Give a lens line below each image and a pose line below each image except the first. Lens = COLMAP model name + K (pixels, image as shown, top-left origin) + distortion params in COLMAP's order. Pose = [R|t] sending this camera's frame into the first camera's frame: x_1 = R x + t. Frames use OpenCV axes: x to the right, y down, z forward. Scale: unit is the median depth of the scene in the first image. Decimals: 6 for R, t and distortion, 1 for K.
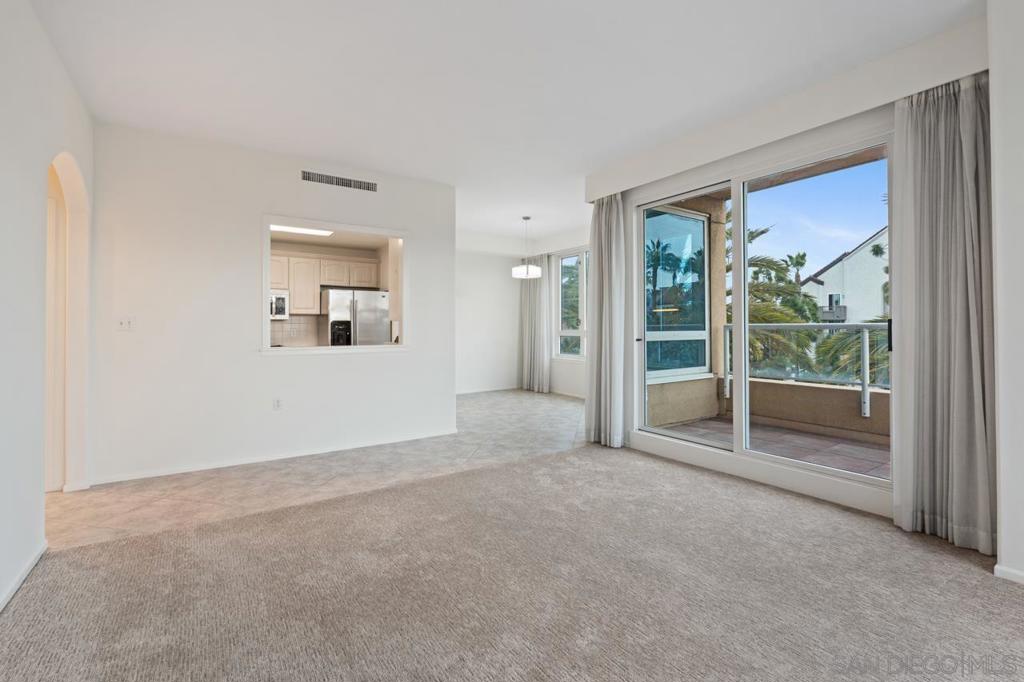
lens RADIAL K [[457.5, 0, 509.0], [0, 457.5, 324.9], [0, 0, 1]] dist [-0.000748, 0.000080]
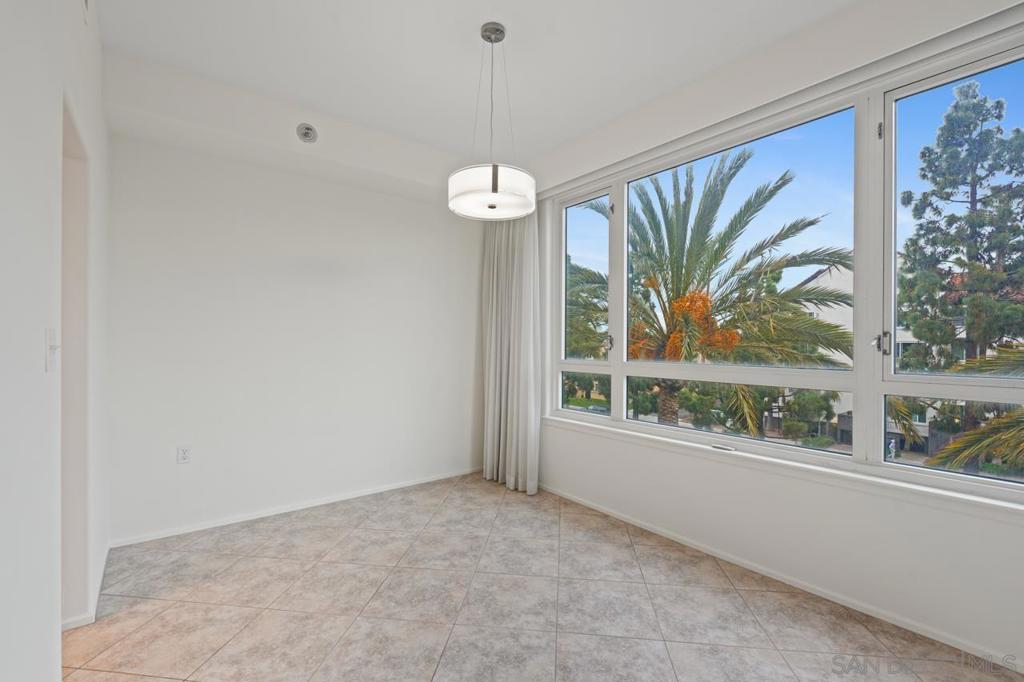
lens RADIAL K [[451.4, 0, 508.1], [0, 451.4, 343.0], [0, 0, 1]] dist [-0.001621, -0.000904]
pose [[0.997280, 0.006650, 0.073409, 0.039059], [-0.006934, 0.999969, 0.003620, -0.010863], [-0.073383, -0.004119, 0.997295, 0.979578]]
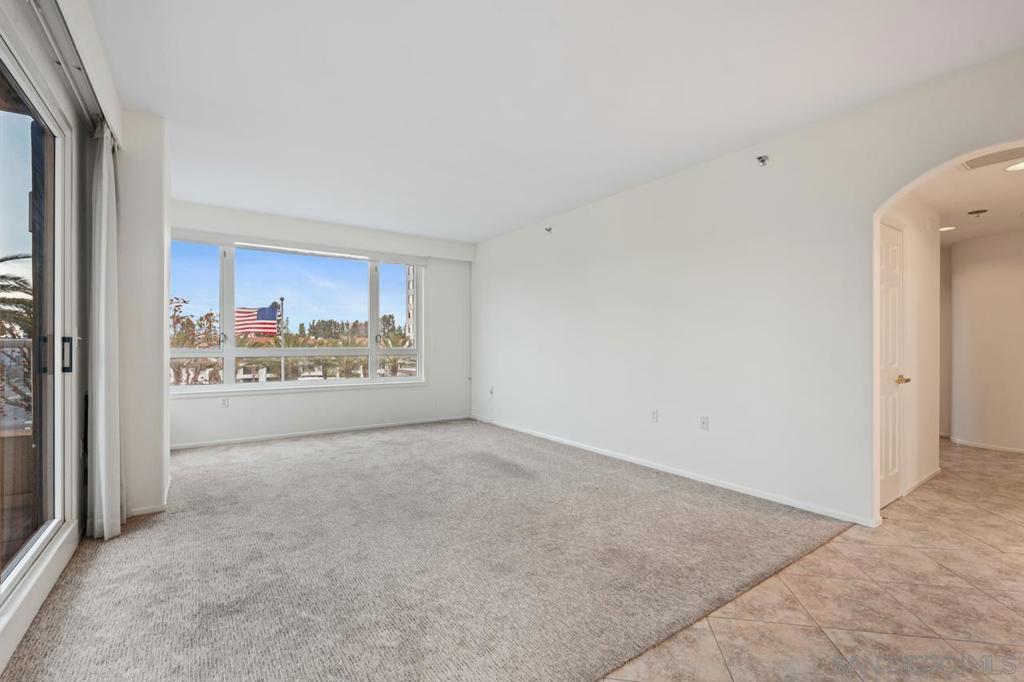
lens RADIAL K [[451.4, 0, 508.1], [0, 451.4, 343.0], [0, 0, 1]] dist [-0.001621, -0.000904]
pose [[-0.999851, 0.004514, -0.016633, -0.019311], [0.004622, 0.999969, -0.006439, 0.003090], [0.016604, -0.006515, -0.999841, 1.197163]]
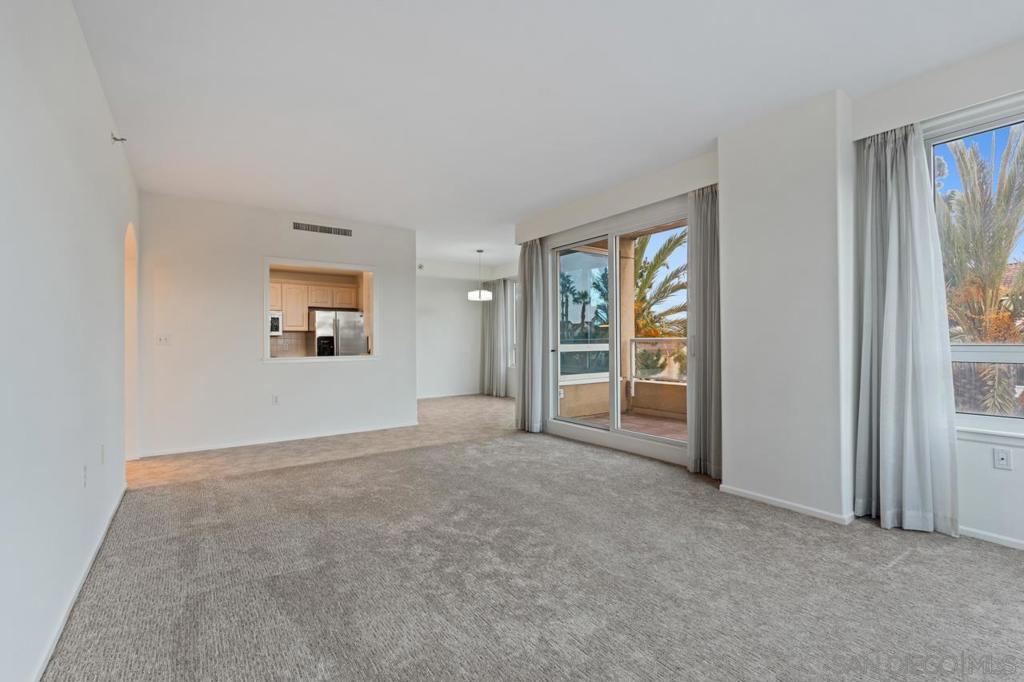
lens RADIAL K [[451.4, 0, 508.1], [0, 451.4, 343.0], [0, 0, 1]] dist [-0.001621, -0.000904]
pose [[0.999715, -0.002656, 0.023746, 0.122638], [0.002423, 0.999949, 0.009854, -0.002287], [-0.023771, -0.009793, 0.999669, -0.290283]]
